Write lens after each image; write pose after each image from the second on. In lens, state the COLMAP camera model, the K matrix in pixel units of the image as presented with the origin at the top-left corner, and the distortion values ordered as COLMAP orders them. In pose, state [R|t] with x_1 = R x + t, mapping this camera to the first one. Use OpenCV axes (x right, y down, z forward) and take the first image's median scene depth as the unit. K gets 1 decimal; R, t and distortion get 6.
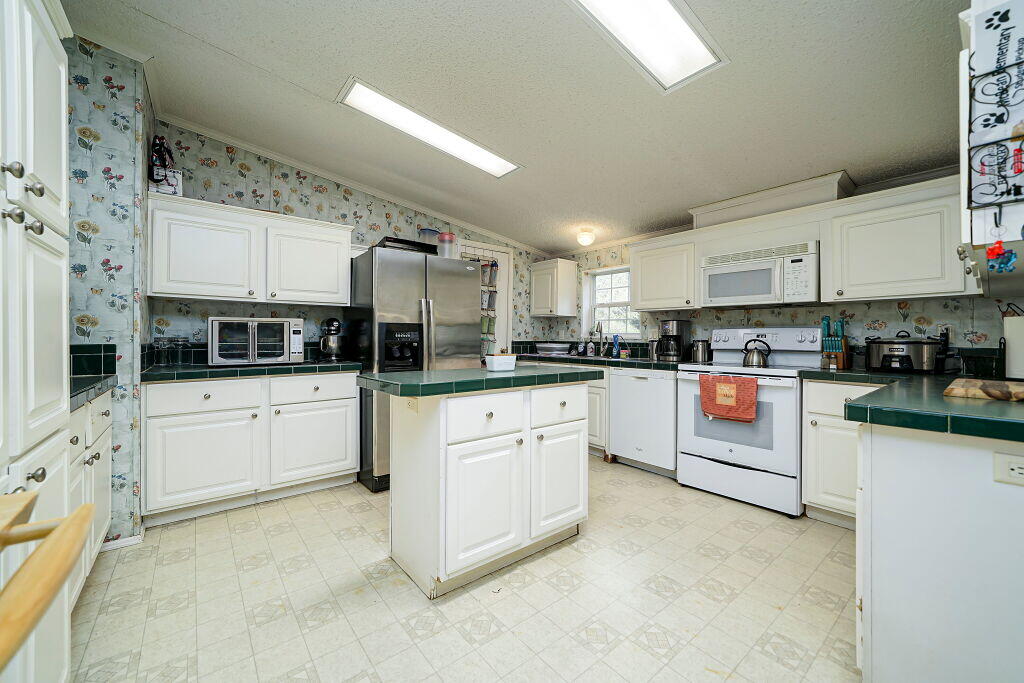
lens RADIAL K [[401.0, 0, 517.4], [0, 401.0, 336.6], [0, 0, 1]] dist [-0.007095, -0.000133]
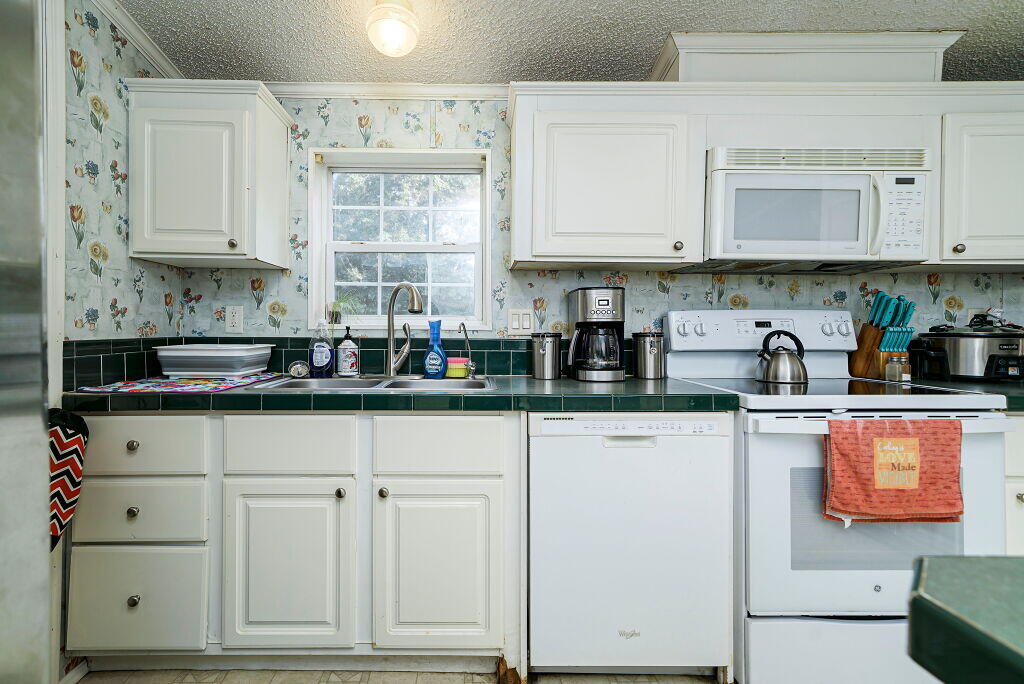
lens RADIAL K [[508.2, 0, 511.4], [0, 508.2, 332.7], [0, 0, 1]] dist [0.011015, 0.001797]
pose [[0.636933, -0.010681, 0.770845, -0.109004], [-0.002458, 0.999871, 0.015886, -0.000164], [-0.770915, -0.012014, 0.636824, 0.717707]]
